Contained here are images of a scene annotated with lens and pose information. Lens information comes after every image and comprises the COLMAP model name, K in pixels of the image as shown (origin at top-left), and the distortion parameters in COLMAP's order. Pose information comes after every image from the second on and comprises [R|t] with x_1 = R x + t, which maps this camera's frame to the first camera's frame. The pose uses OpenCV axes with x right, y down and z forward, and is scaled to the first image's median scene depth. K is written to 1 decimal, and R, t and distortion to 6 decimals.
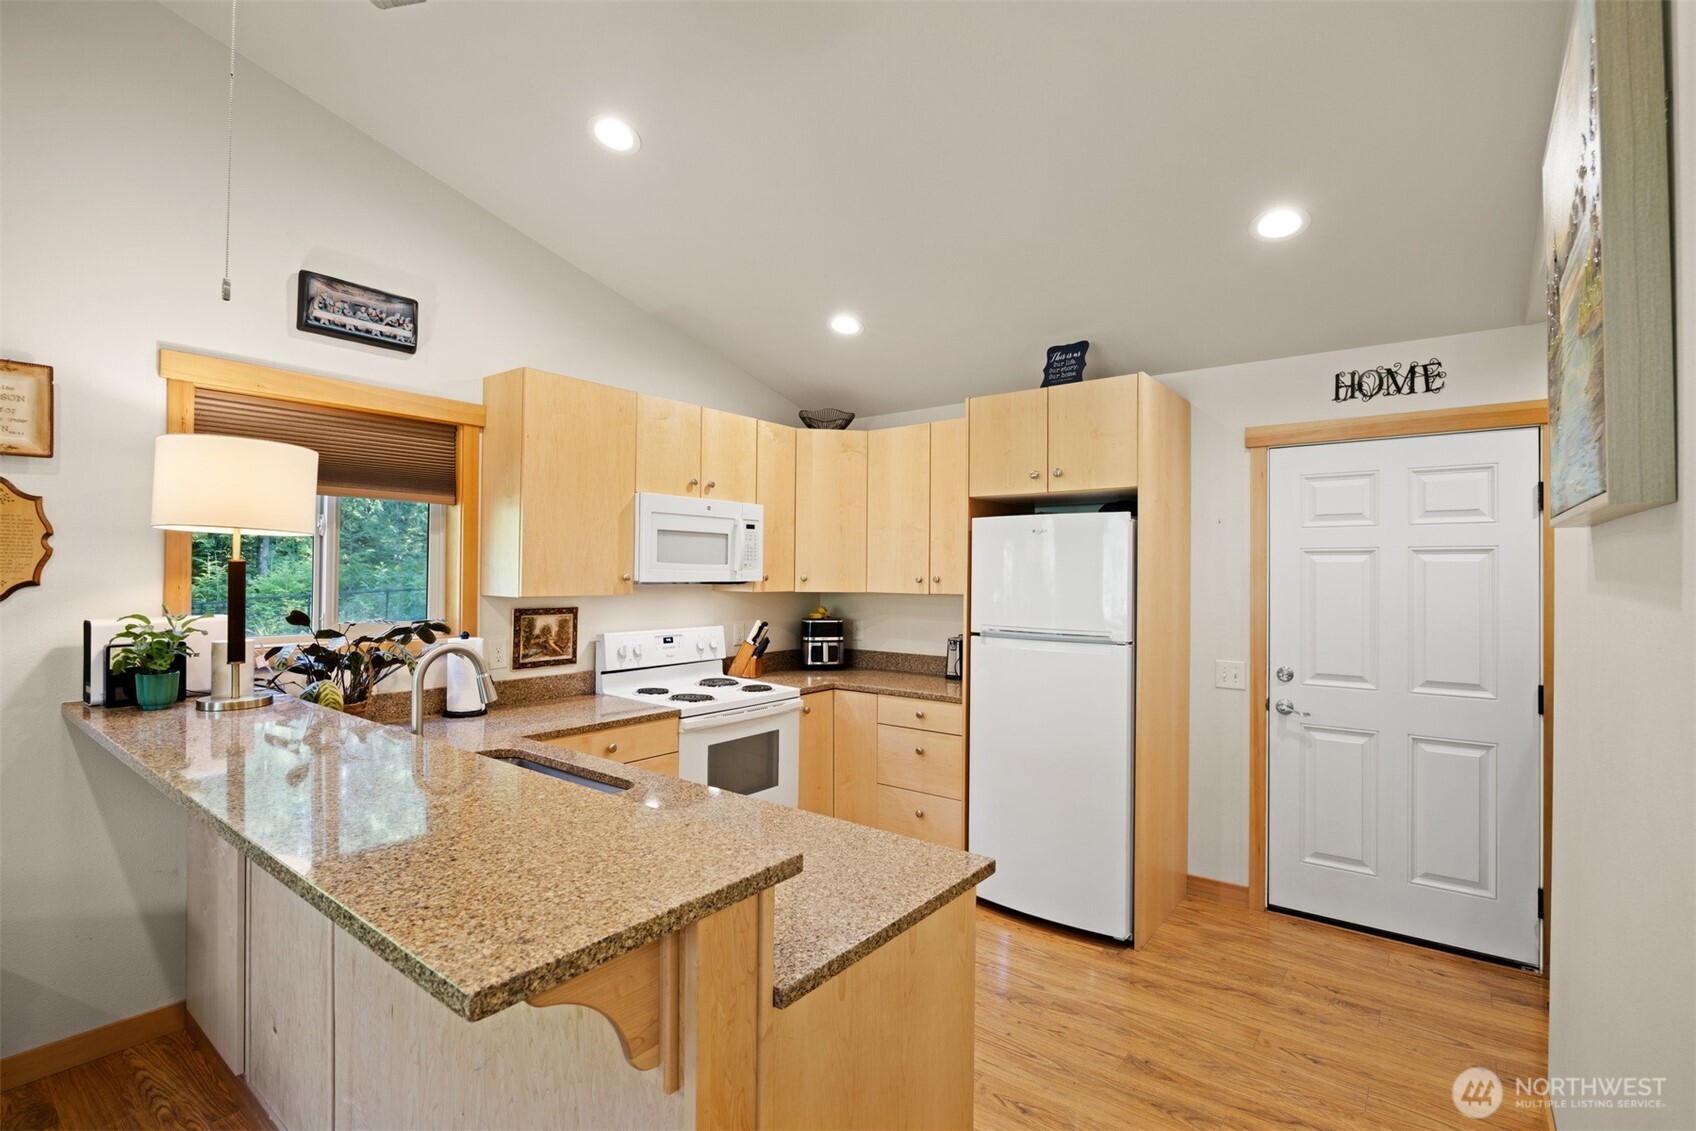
lens RADIAL K [[779.8, 0, 853.0], [0, 779.8, 565.1], [0, 0, 1]] dist [-0.017764, 0.001216]
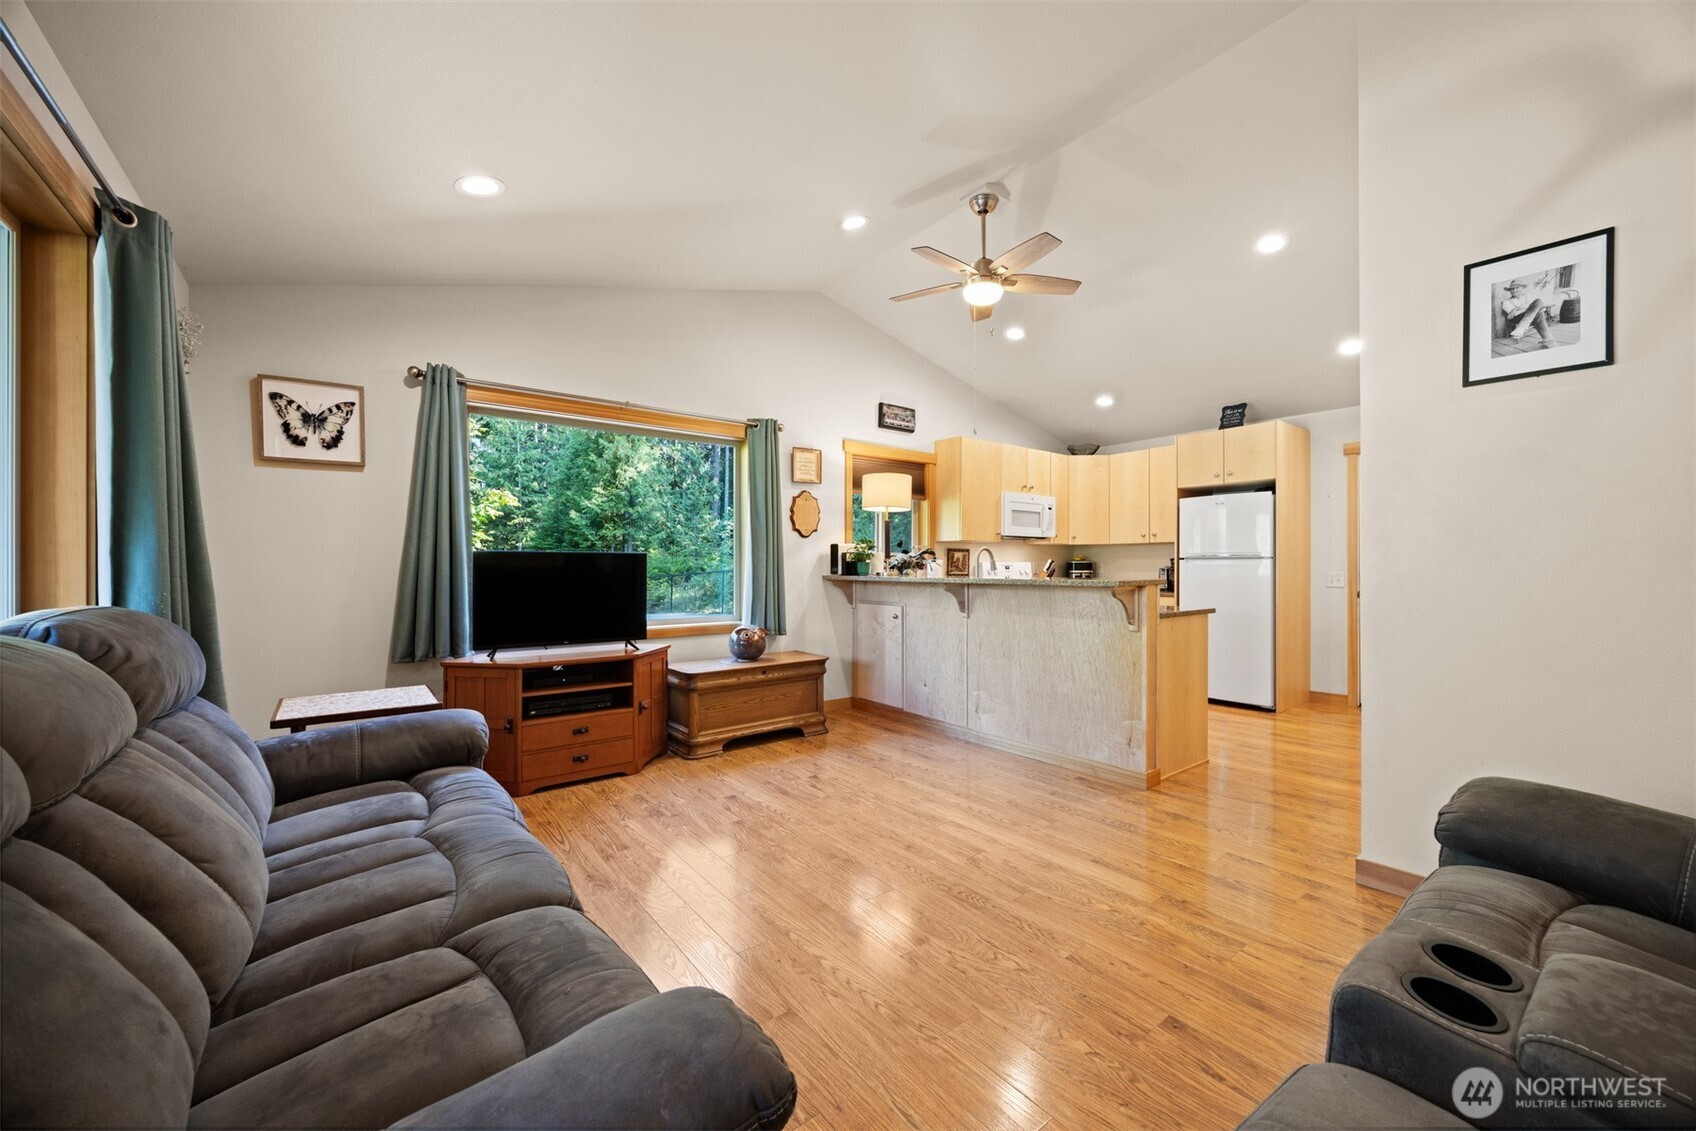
lens RADIAL K [[641.7, 0, 852.0], [0, 641.7, 566.1], [0, 0, 1]] dist [-0.002842, 0.000103]
pose [[0.968162, -0.009536, -0.250145, -0.242451], [0.011812, 0.999901, 0.007598, 0.086945], [0.250048, -0.010310, 0.968179, -0.759781]]
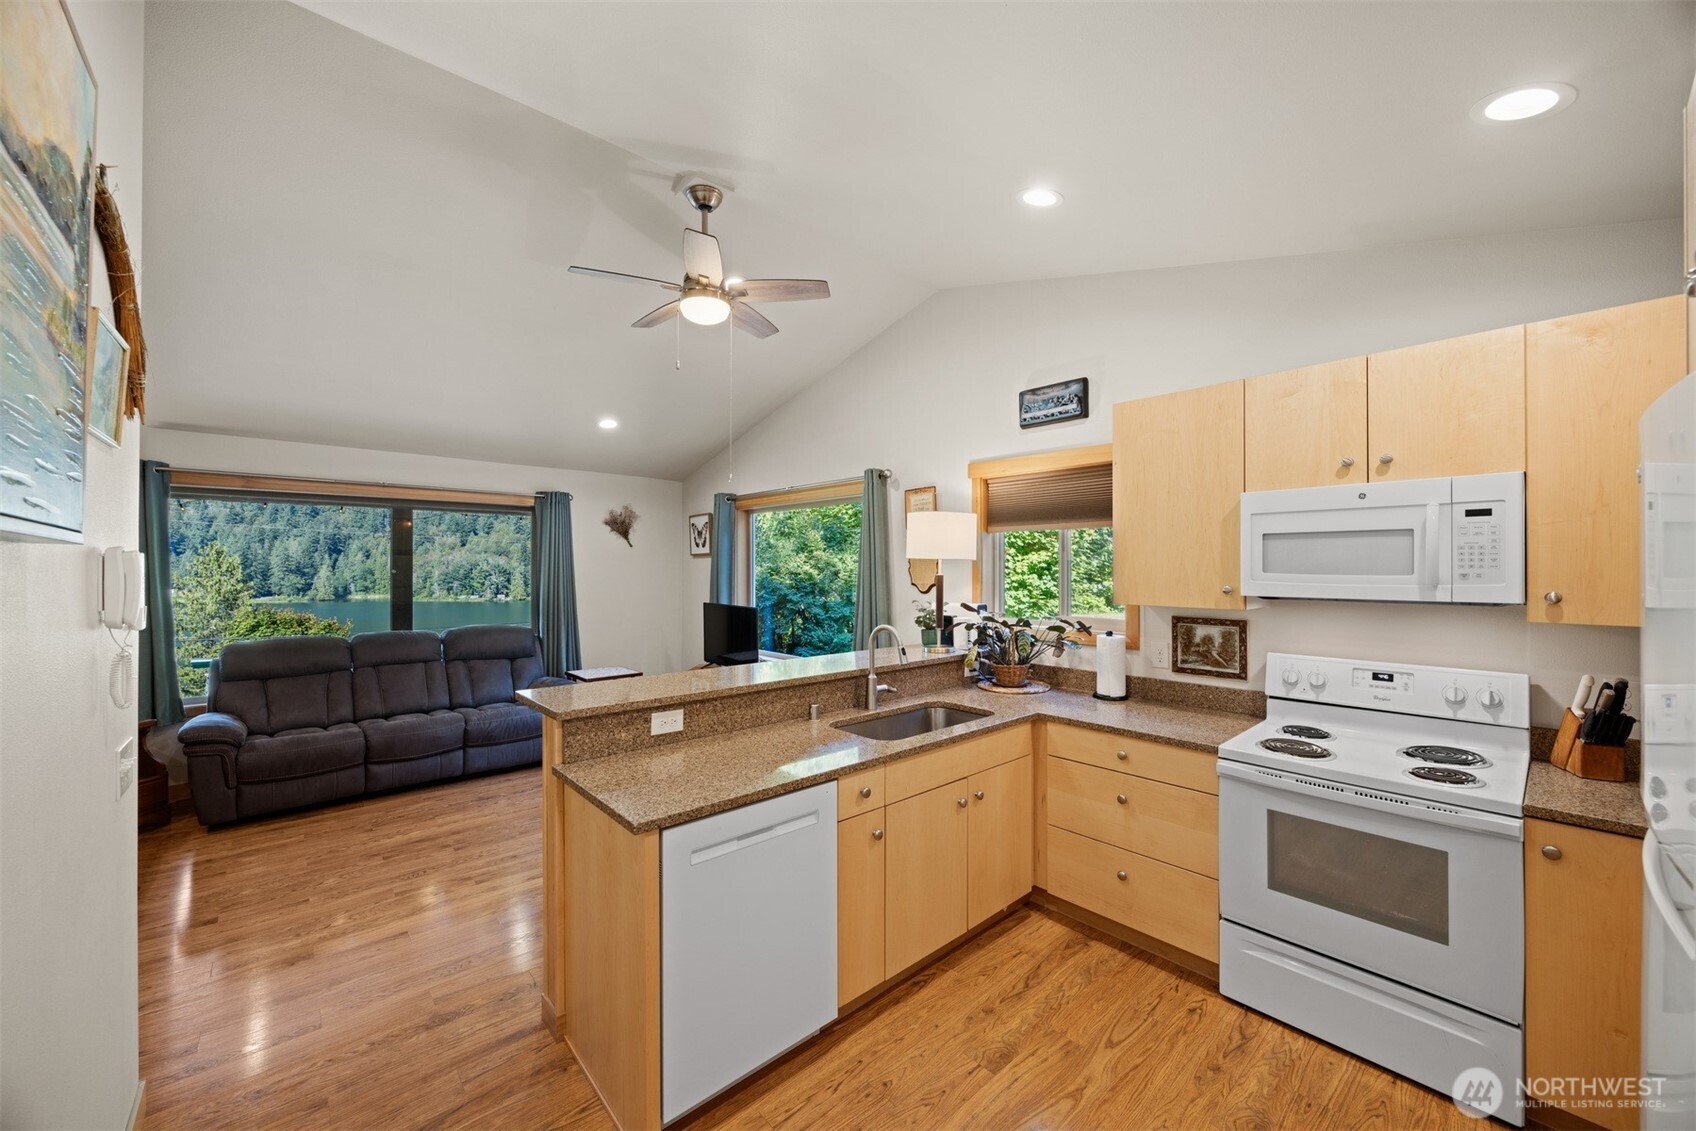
lens RADIAL K [[641.7, 0, 851.5], [0, 641.7, 565.1], [0, 0, 1]] dist [-0.002842, 0.000103]
pose [[-0.184142, -0.010754, -0.982841, 0.520697], [0.008731, 0.999883, -0.012577, -0.007568], [0.982861, -0.010898, -0.184026, 0.709461]]
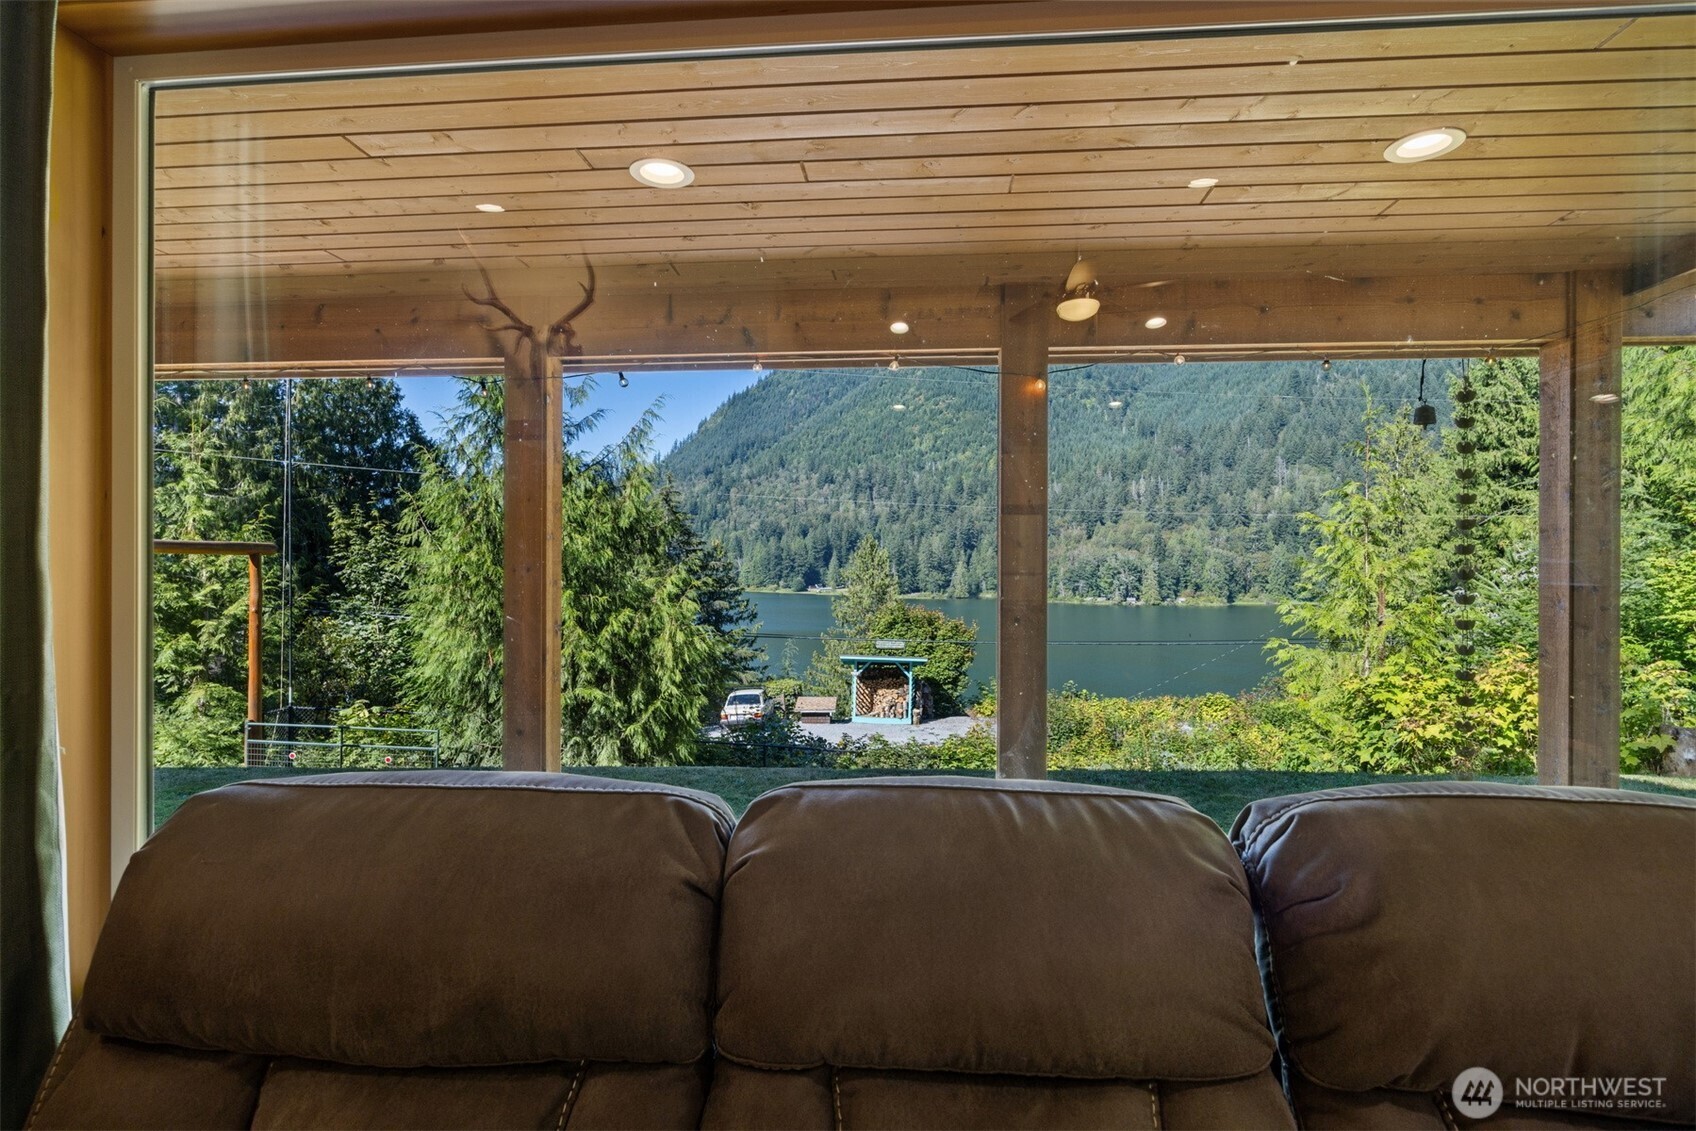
lens RADIAL K [[851.1, 0, 843.3], [0, 851.1, 573.3], [0, 0, 1]] dist [-0.005844, -0.000328]
pose [[-0.847278, -0.002648, -0.531143, -0.534168], [-0.002416, 0.999996, -0.001132, 0.043067], [0.531144, 0.000324, -0.847281, -0.360337]]
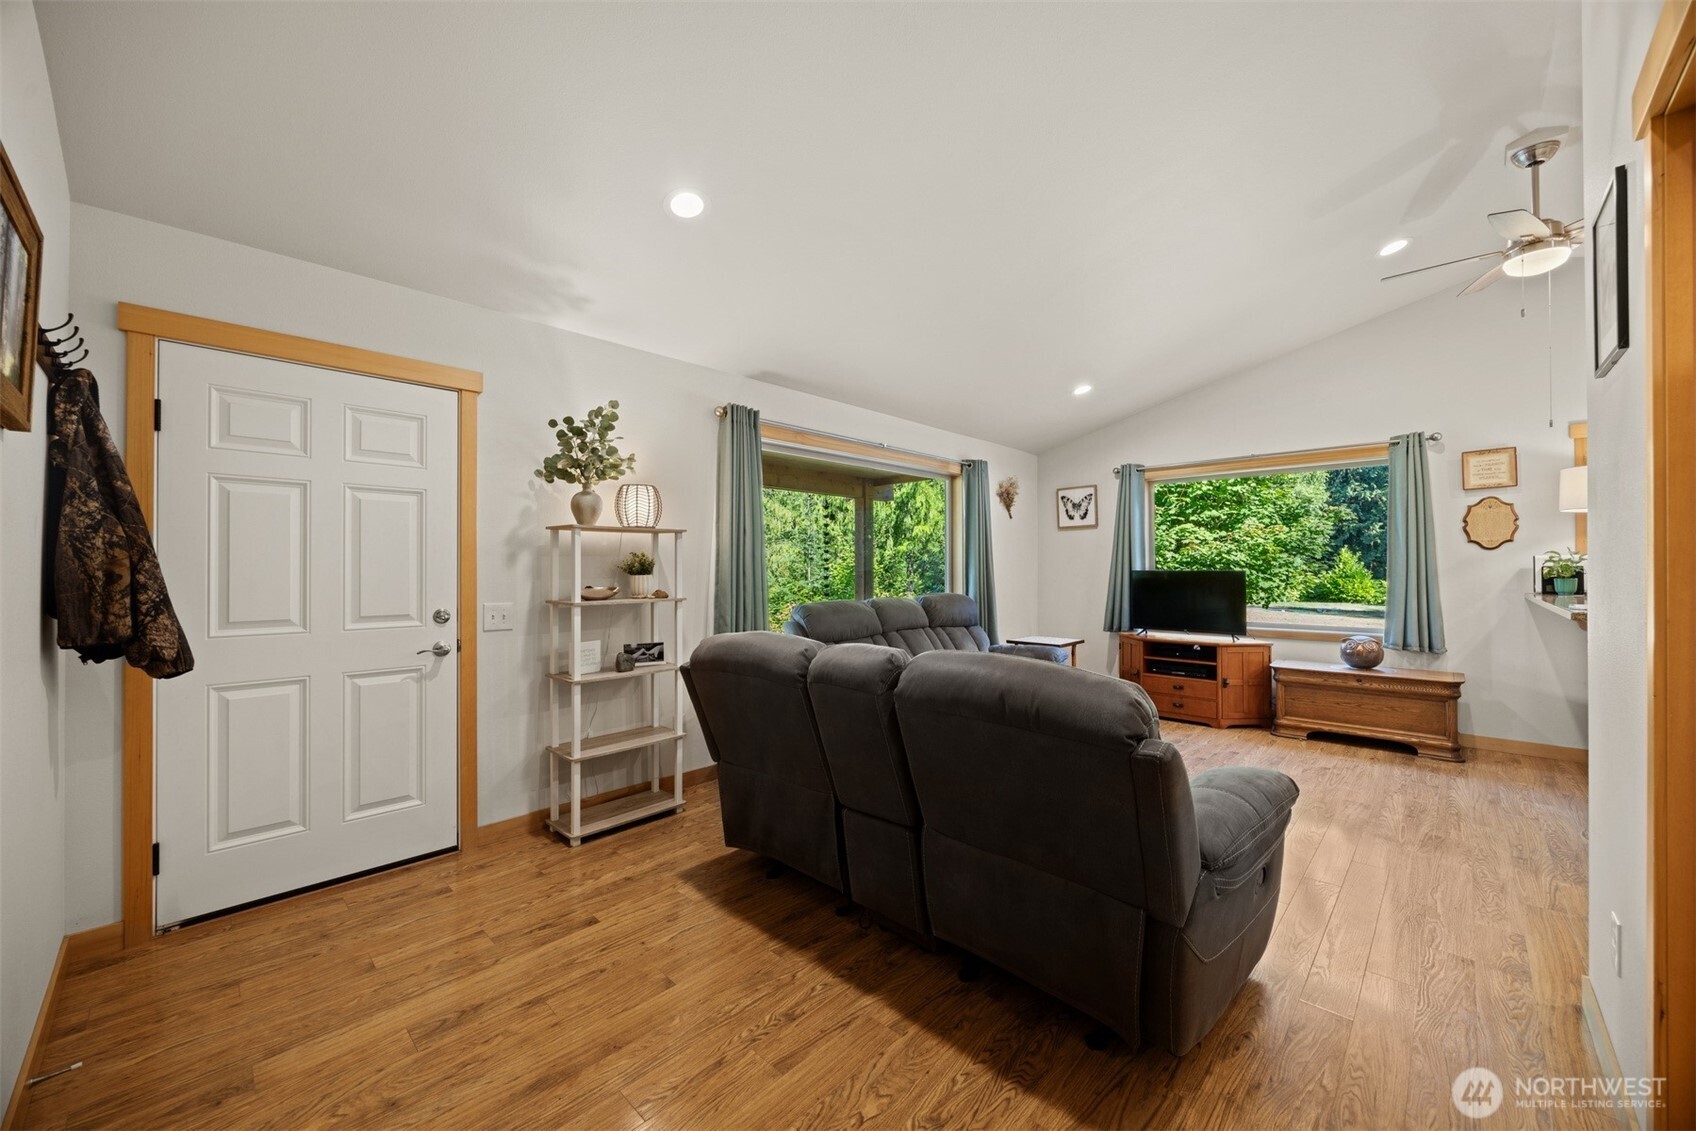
lens RADIAL K [[641.7, 0, 852.2], [0, 641.7, 564.2], [0, 0, 1]] dist [-0.002842, 0.000103]
pose [[-0.103779, -0.014296, -0.994498, 0.701794], [0.013275, 0.999788, -0.015757, 0.064677], [0.994512, -0.014837, -0.103568, -0.519353]]
